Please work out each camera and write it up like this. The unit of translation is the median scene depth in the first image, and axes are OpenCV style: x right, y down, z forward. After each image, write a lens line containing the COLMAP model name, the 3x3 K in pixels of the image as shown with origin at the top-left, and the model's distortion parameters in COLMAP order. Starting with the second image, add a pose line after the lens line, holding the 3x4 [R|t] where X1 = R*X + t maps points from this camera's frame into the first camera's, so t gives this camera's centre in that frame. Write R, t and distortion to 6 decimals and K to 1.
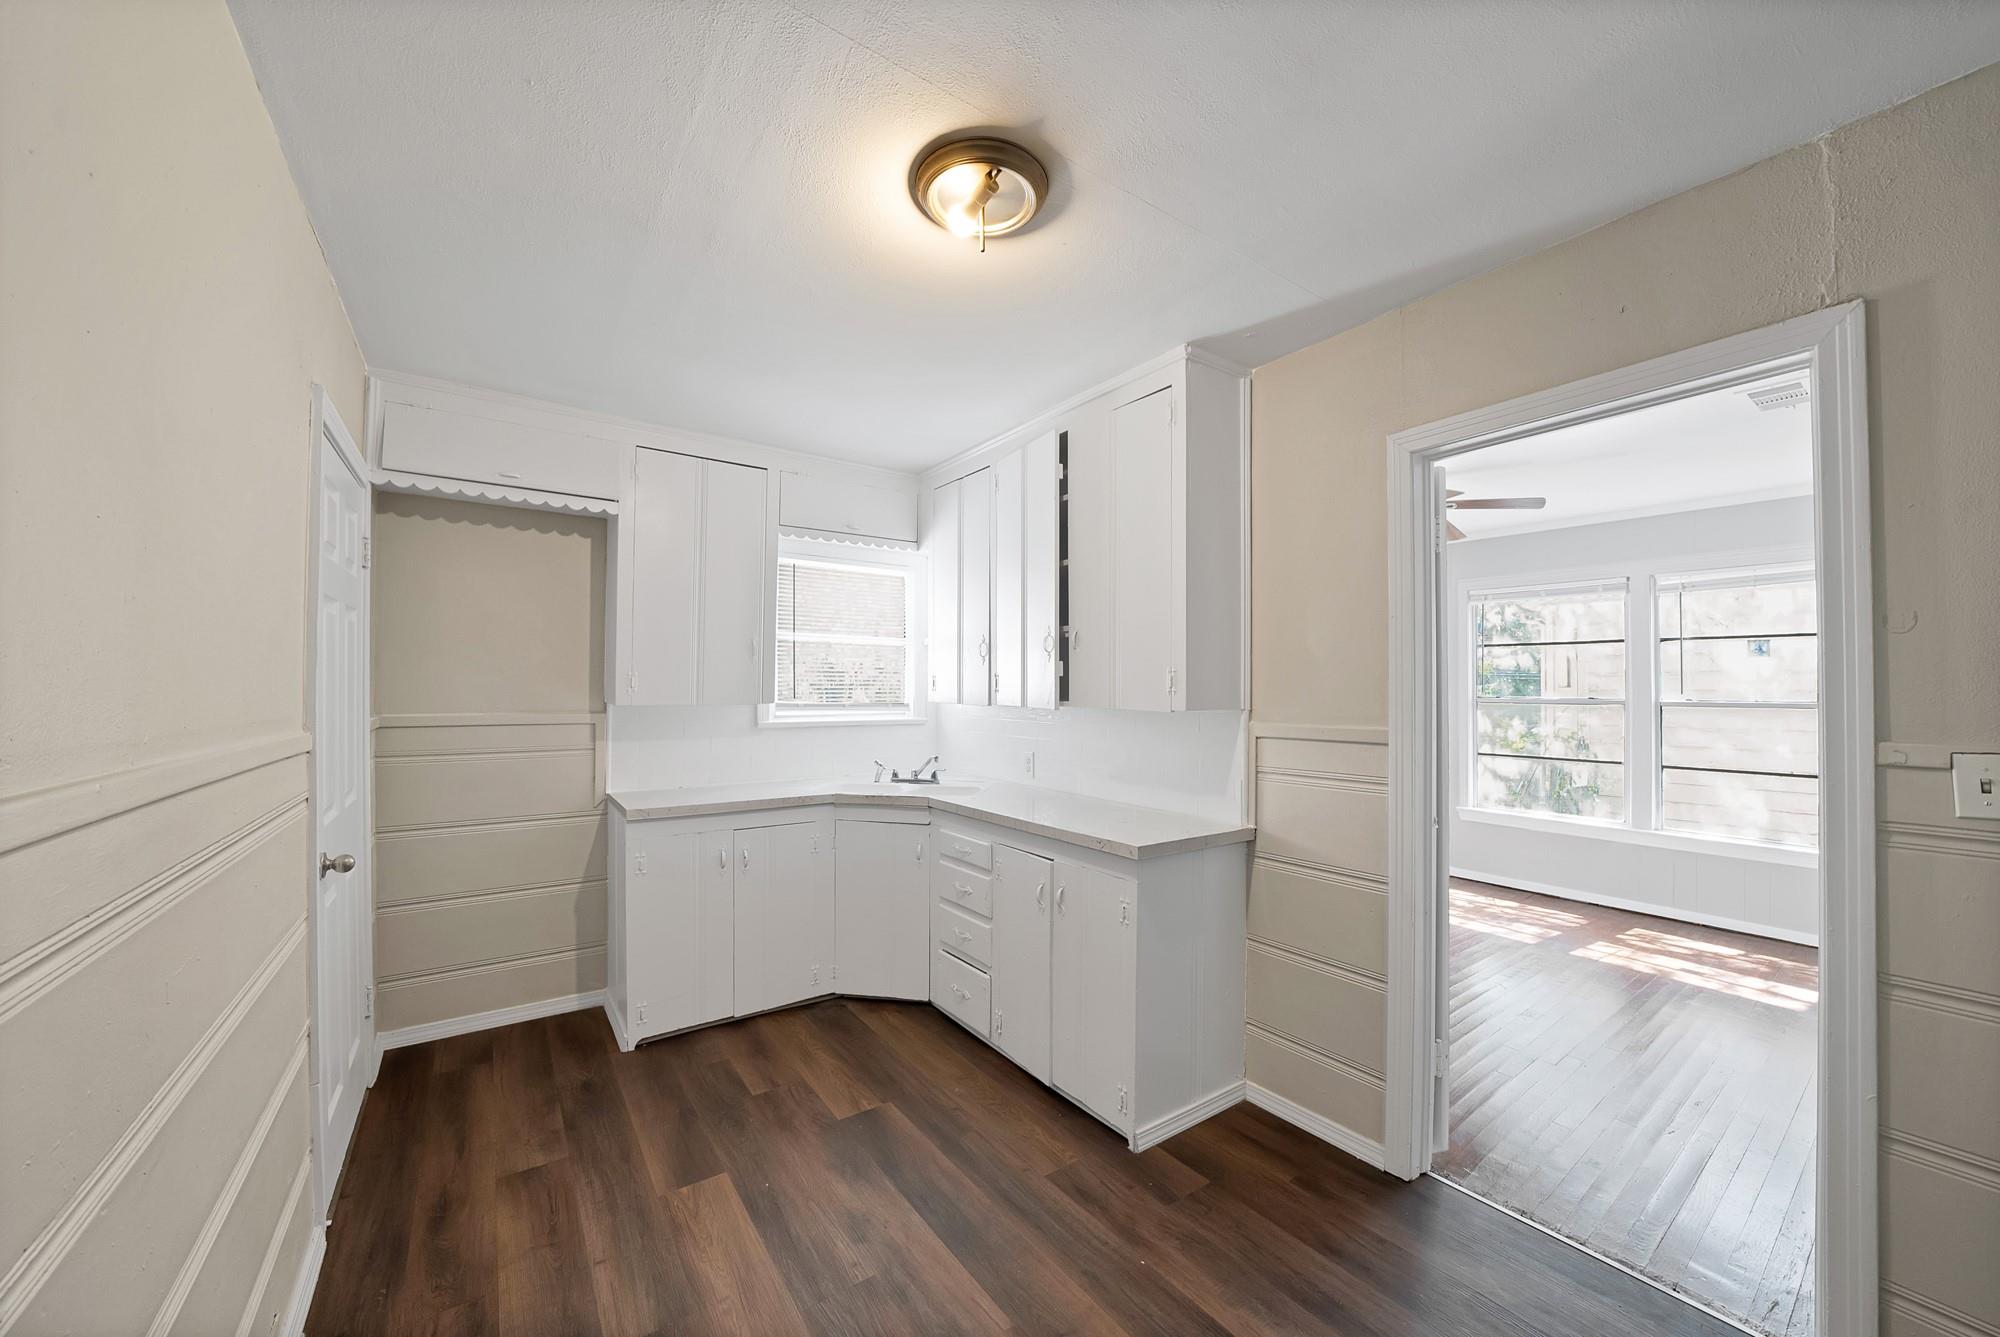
lens RADIAL K [[732.3, 0, 987.7], [0, 732.3, 676.1], [0, 0, 1]] dist [-0.022054, 0.001932]
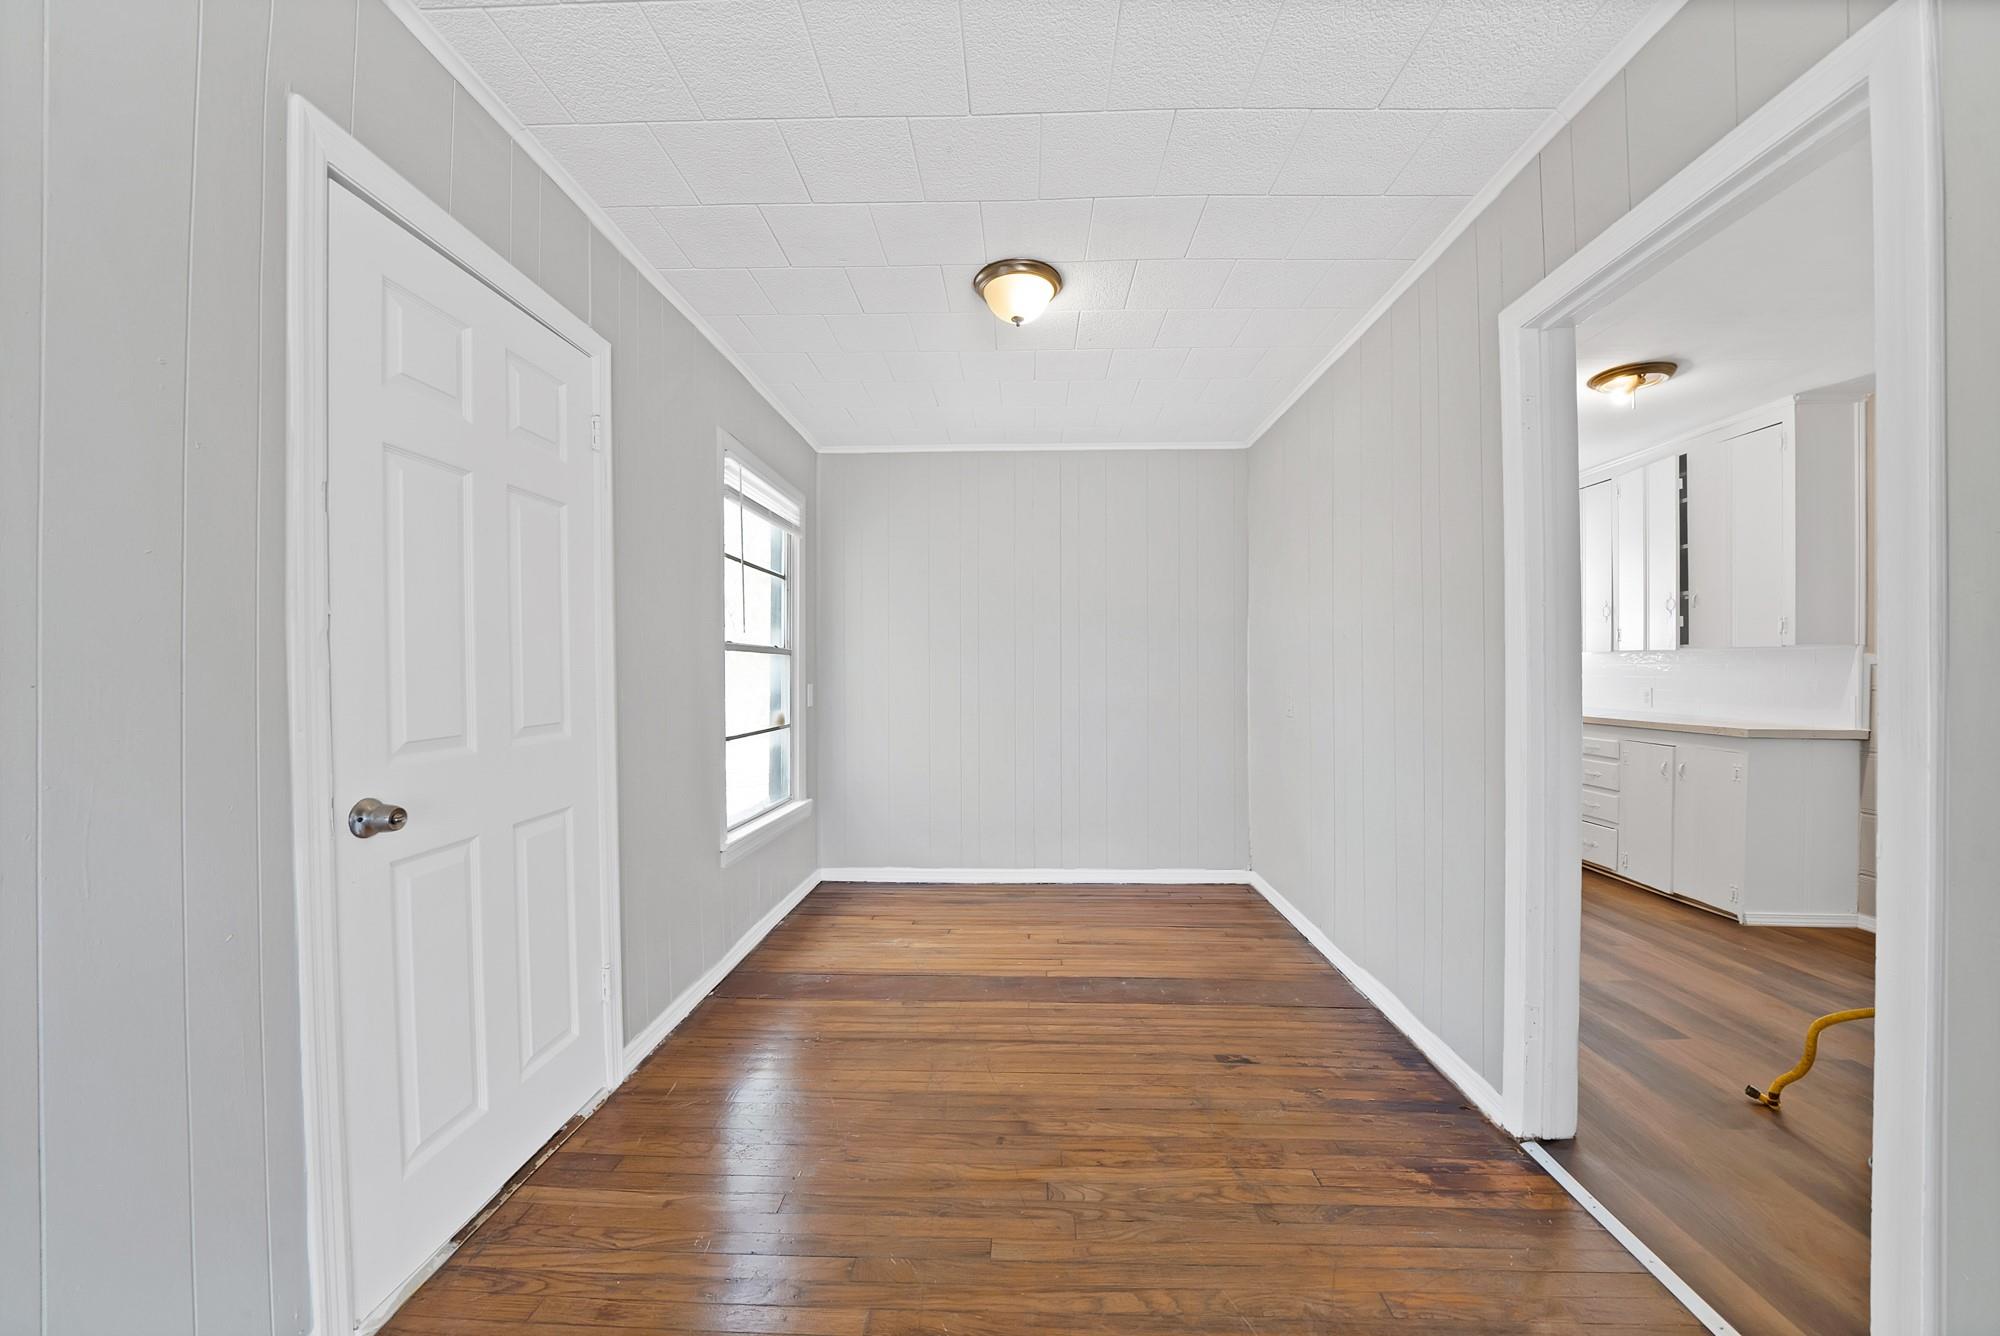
lens RADIAL K [[732.3, 0, 1000.6], [0, 732.3, 669.0], [0, 0, 1]] dist [-0.022054, 0.001932]
pose [[0.799533, 0.000276, -0.600623, -0.120503], [0.008212, 0.999901, 0.011391, 0.056785], [0.600567, -0.014039, 0.799451, -0.930678]]
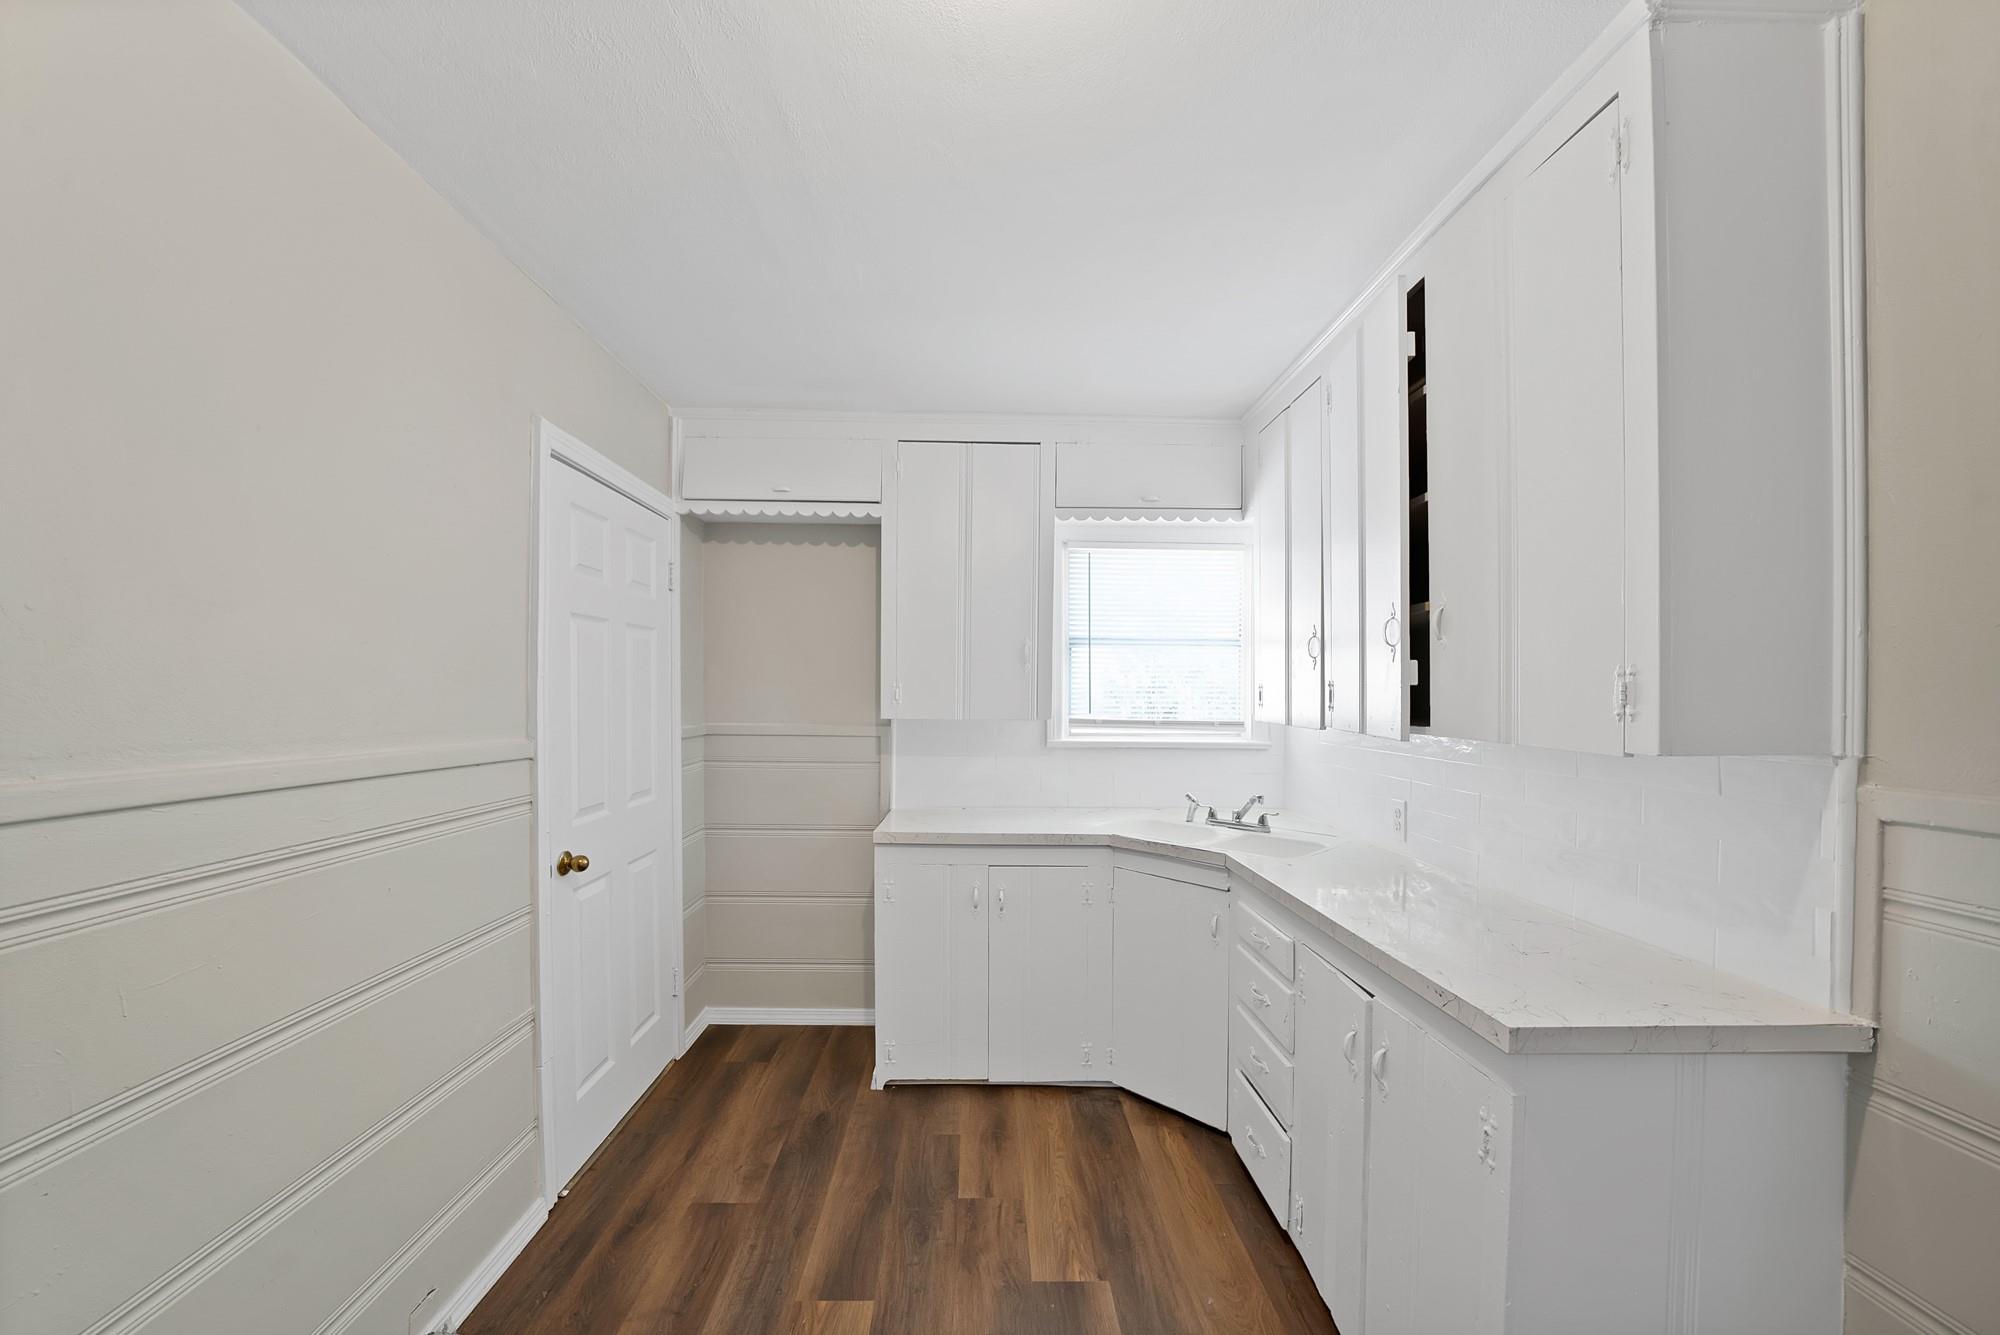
lens RADIAL K [[732.3, 0, 981.5], [0, 732.3, 692.7], [0, 0, 1]] dist [-0.022054, 0.001932]
pose [[0.825399, 0.000069, -0.564550, 0.144215], [0.004422, 0.999969, 0.006587, 0.000784], [0.564532, -0.007934, 0.825373, 0.305199]]
